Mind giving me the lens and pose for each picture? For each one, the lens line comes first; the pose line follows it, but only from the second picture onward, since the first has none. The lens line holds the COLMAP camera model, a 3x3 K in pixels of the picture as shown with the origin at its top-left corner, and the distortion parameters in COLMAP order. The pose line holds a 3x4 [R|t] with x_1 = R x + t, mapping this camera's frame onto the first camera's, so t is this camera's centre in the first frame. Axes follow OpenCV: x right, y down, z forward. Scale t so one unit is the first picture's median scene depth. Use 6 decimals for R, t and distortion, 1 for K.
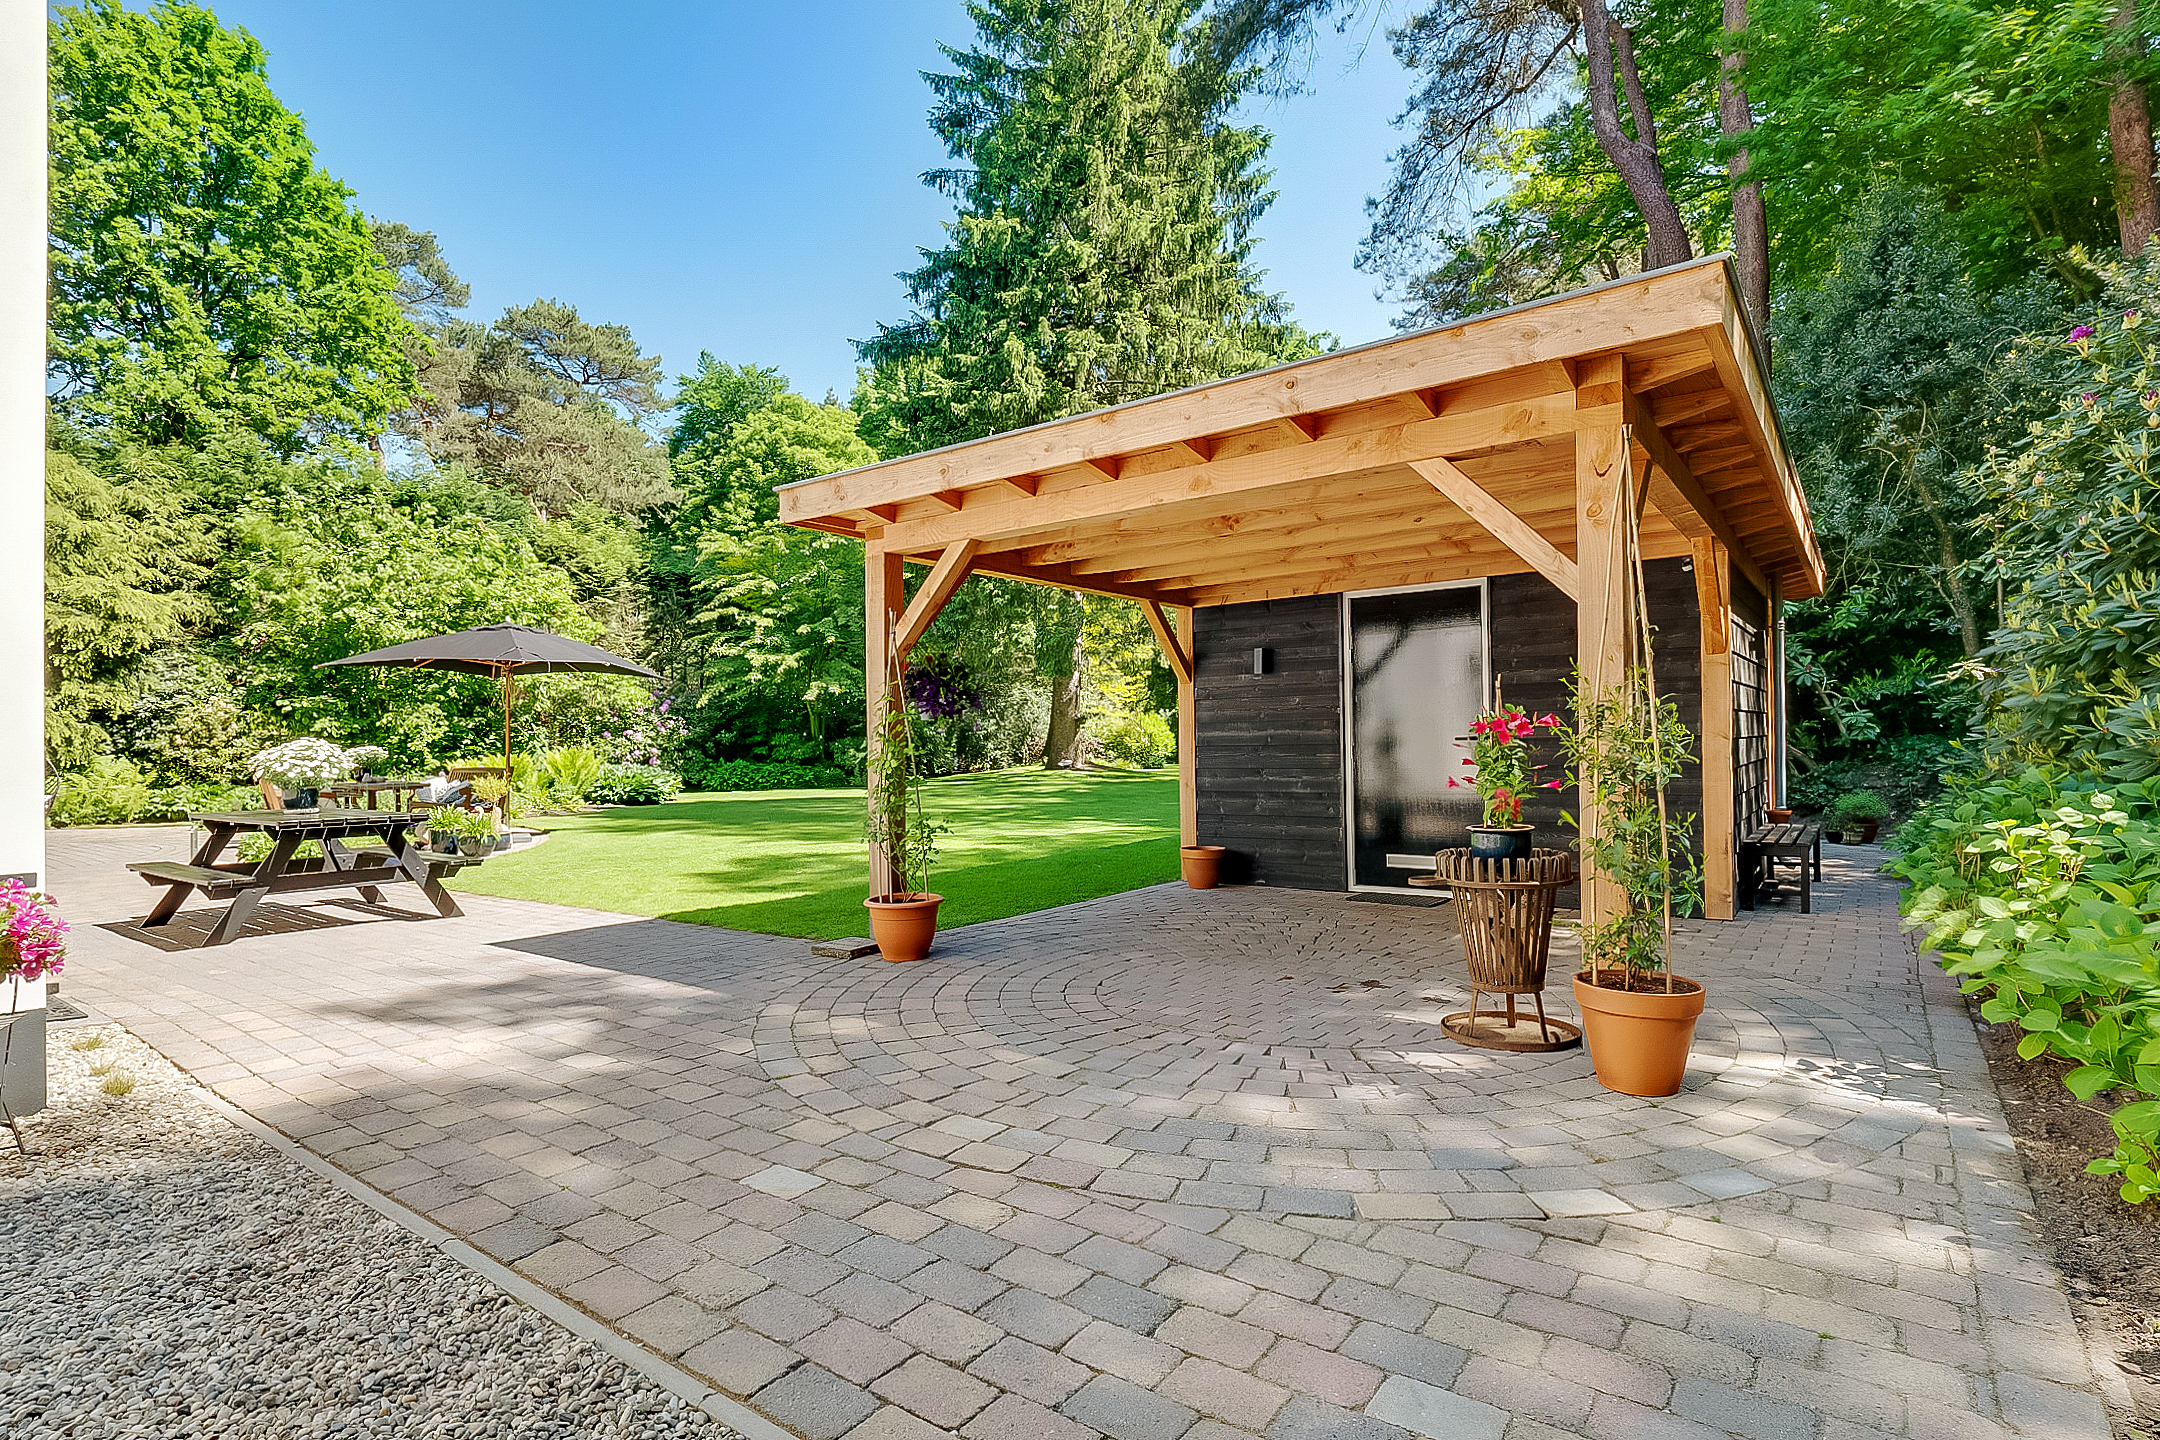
lens RADIAL K [[1015.0, 0, 1089.7], [0, 1015.0, 729.5], [0, 0, 1]] dist [-0.016053, -0.003206]
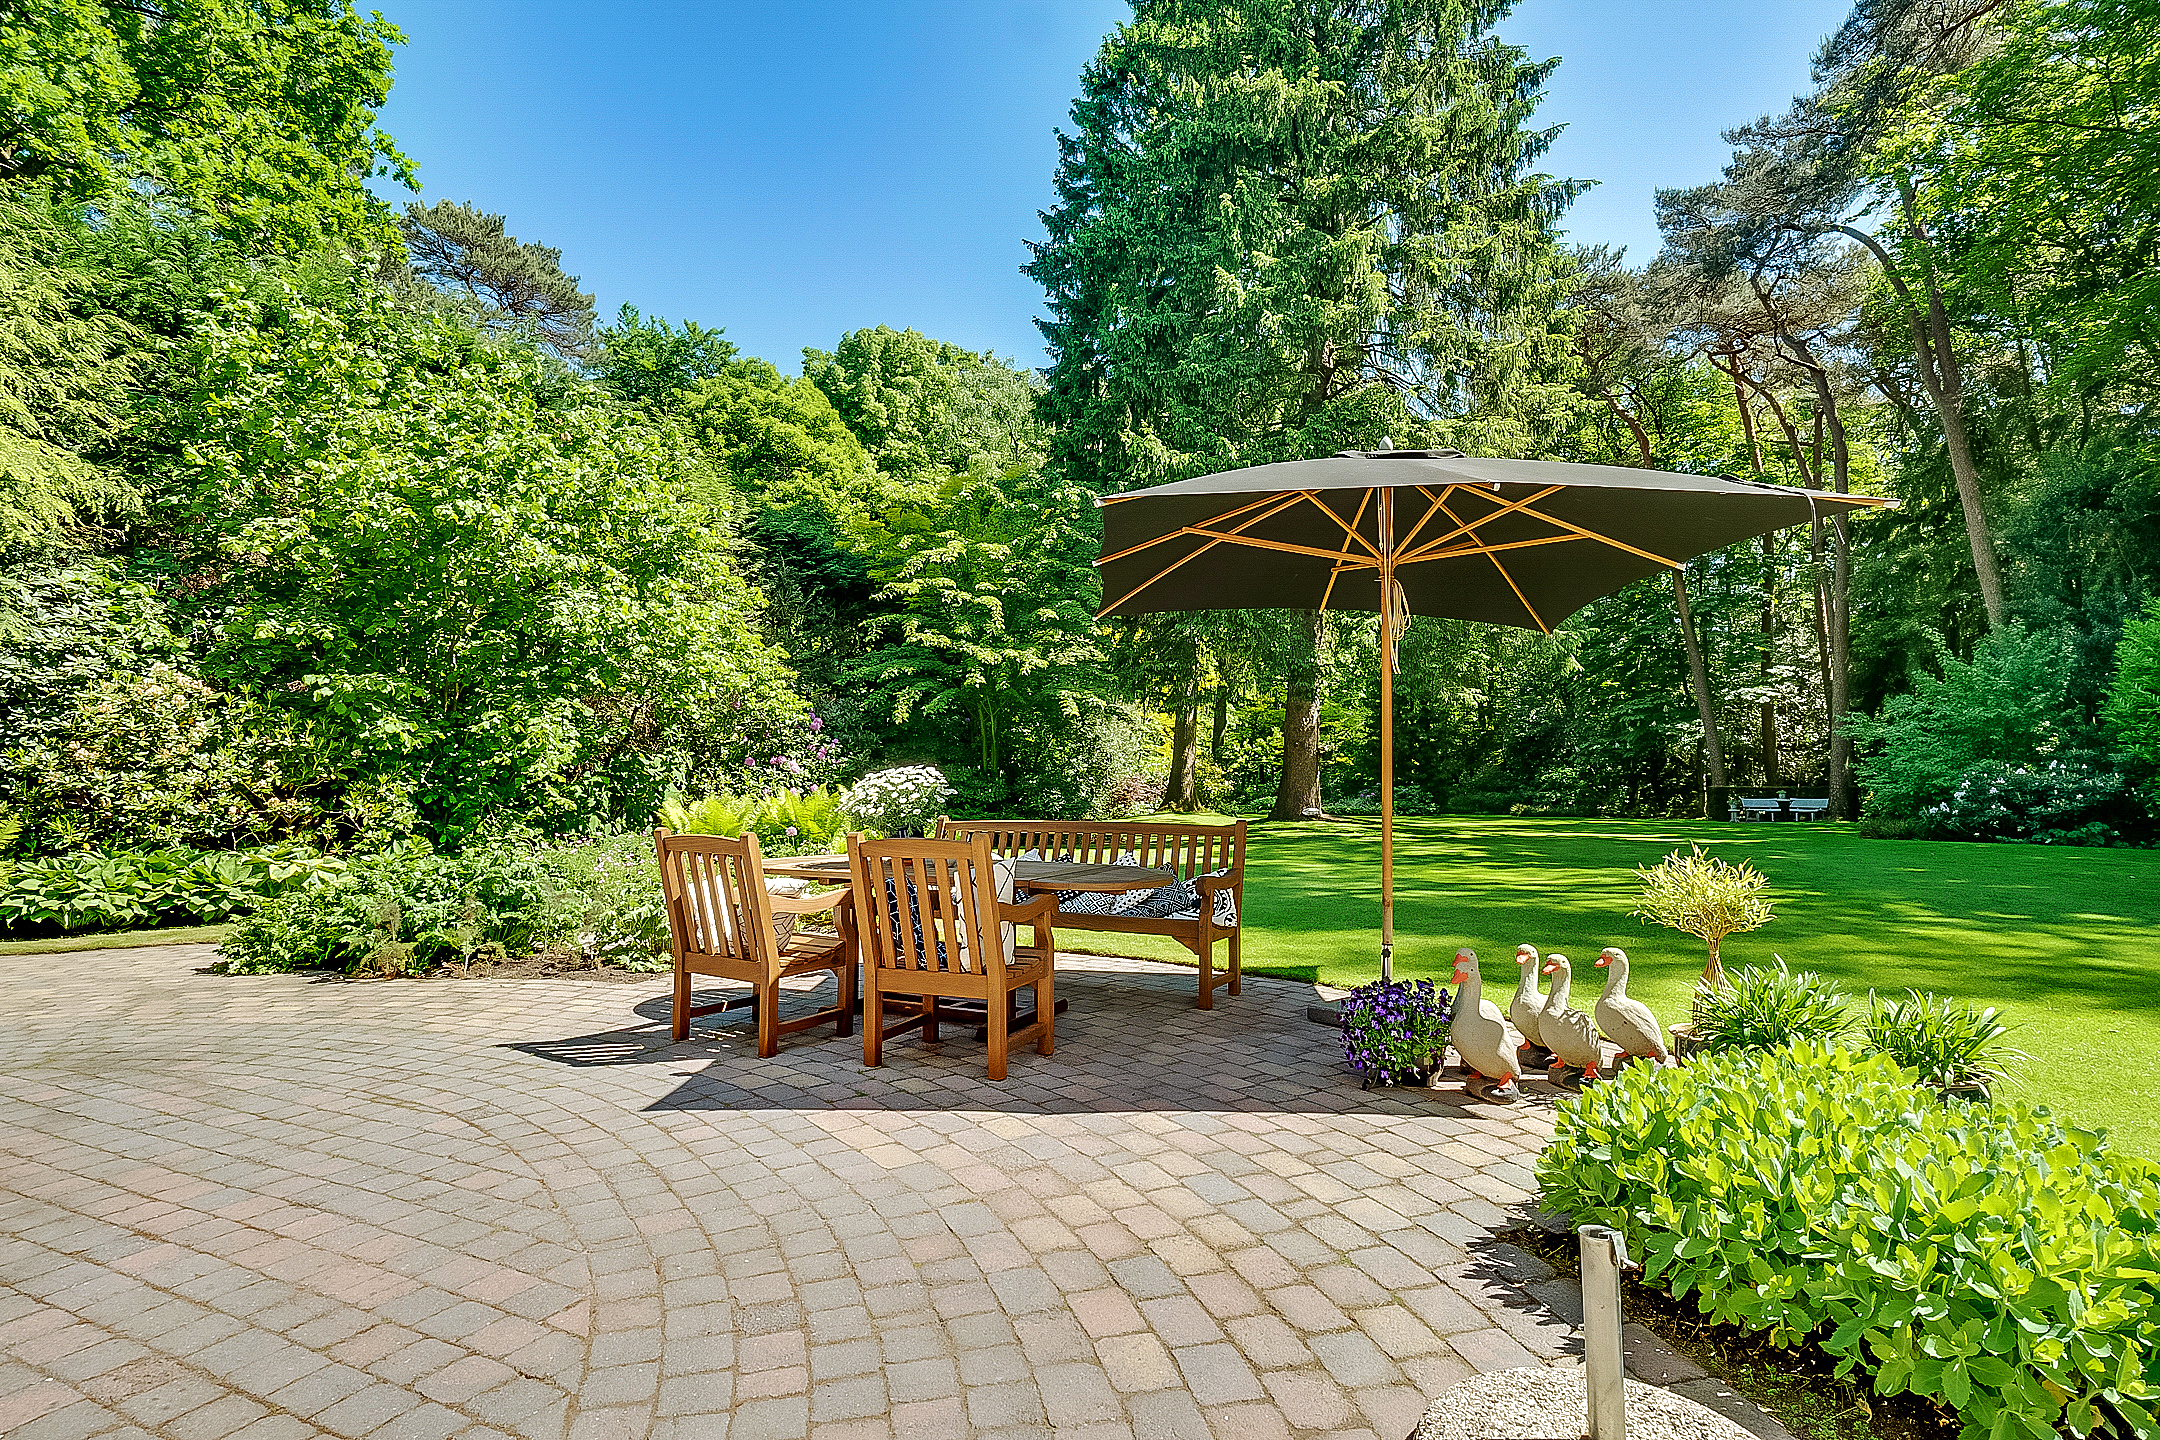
lens RADIAL K [[1015.0, 0, 1076.1], [0, 1015.0, 716.6], [0, 0, 1]] dist [-0.016053, -0.003206]
pose [[0.982005, 0.025255, 0.187157, -0.521203], [-0.014569, 0.998195, -0.058257, 0.013842], [-0.188290, 0.054482, 0.980601, 0.441315]]
